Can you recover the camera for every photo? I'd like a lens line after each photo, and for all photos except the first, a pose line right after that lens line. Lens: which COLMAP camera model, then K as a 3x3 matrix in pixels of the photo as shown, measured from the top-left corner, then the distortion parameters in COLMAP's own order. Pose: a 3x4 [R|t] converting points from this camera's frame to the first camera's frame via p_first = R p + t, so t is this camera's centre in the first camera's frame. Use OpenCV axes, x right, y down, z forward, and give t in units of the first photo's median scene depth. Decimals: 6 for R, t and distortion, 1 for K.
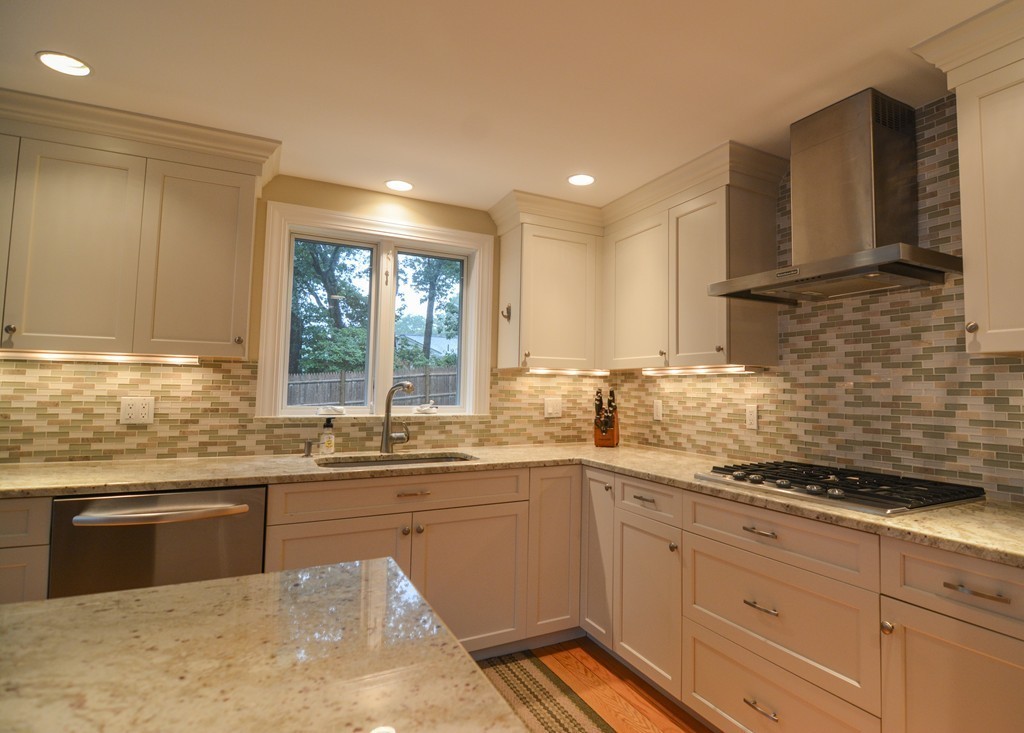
lens RADIAL K [[554.6, 0, 574.8], [0, 554.6, 351.3], [0, 0, 1]] dist [-0.008978, -0.008944]
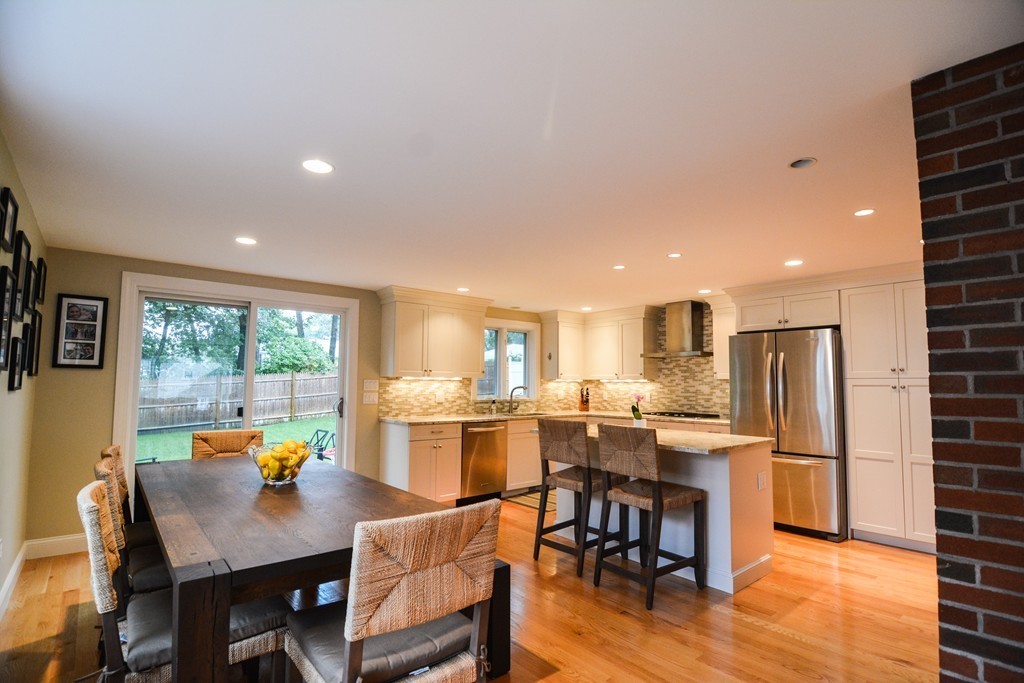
lens RADIAL K [[490.5, 0, 510.6], [0, 490.5, 348.0], [0, 0, 1]] dist [-0.007990, -0.009140]
pose [[0.984179, 0.006899, 0.177043, -0.832607], [-0.006180, 0.999970, -0.004613, -0.119404], [-0.177069, 0.003446, 0.984192, -1.358780]]
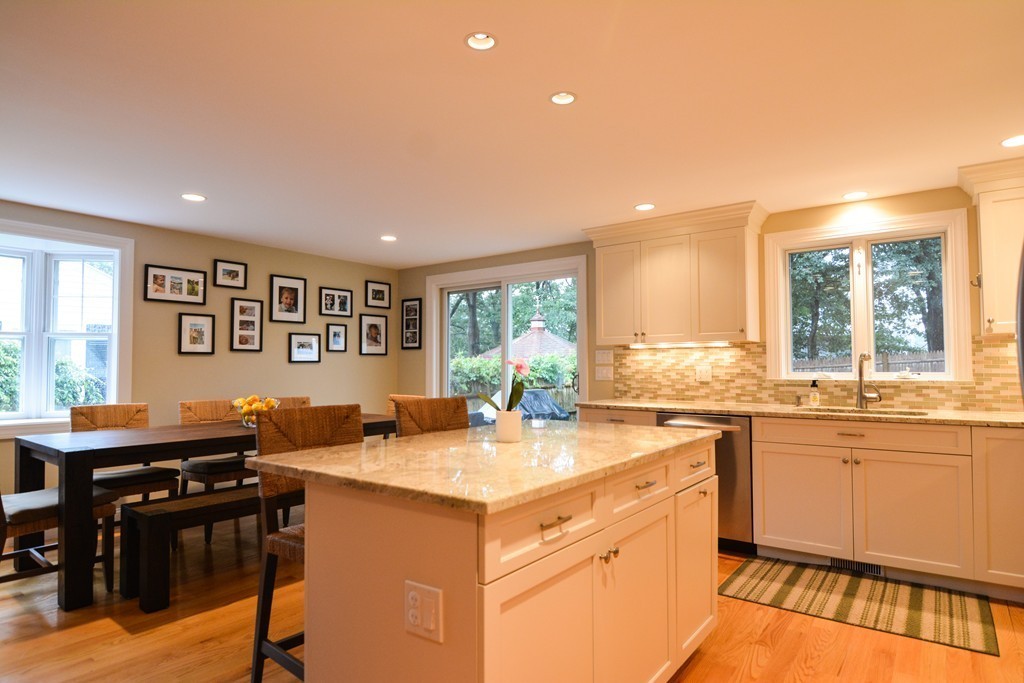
lens RADIAL K [[573.5, 0, 514.4], [0, 573.5, 344.3], [0, 0, 1]] dist [-0.017158, -0.004137]
pose [[0.394815, -0.050428, -0.917376, 0.612570], [0.070210, 0.997229, -0.024601, 0.014912], [0.916074, -0.054696, 0.397261, -0.262906]]
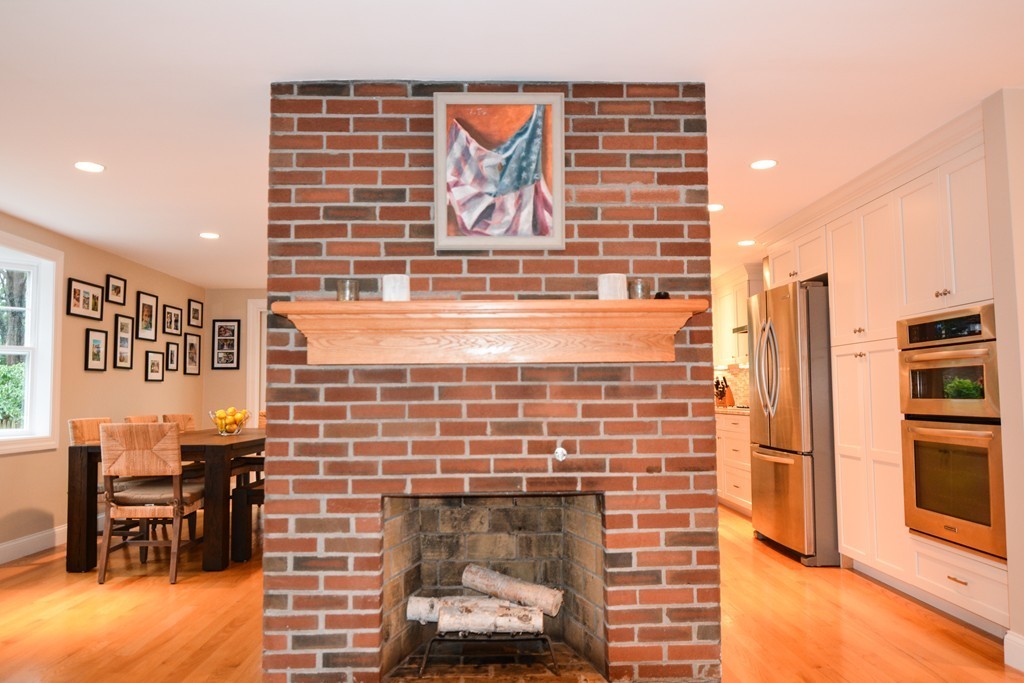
lens RADIAL K [[698.5, 0, 507.6], [0, 698.5, 350.0], [0, 0, 1]] dist [0.003193, -0.014260]
pose [[0.881561, -0.050969, -0.469311, 0.696838], [0.053178, 0.998548, -0.008554, -0.049915], [0.469066, -0.017416, 0.882991, -1.827703]]
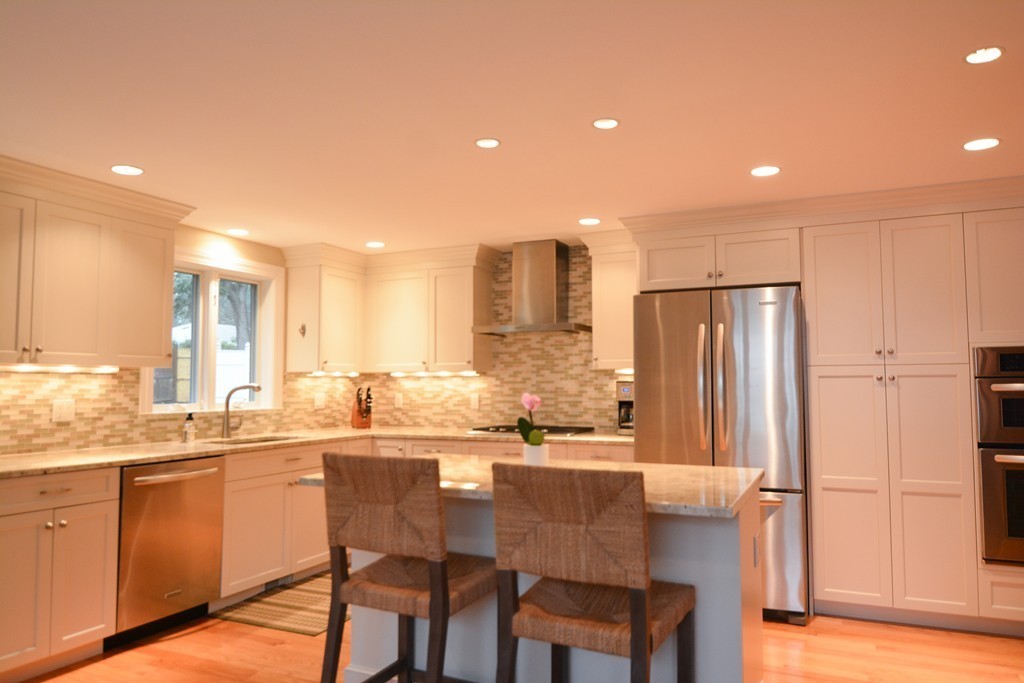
lens RADIAL K [[698.5, 0, 512.5], [0, 698.5, 343.9], [0, 0, 1]] dist [0.003193, -0.014260]
pose [[0.819252, 0.017519, 0.573165, -0.820095], [-0.024402, 0.999693, 0.004322, -0.068717], [-0.572914, -0.017527, 0.819428, -0.801810]]
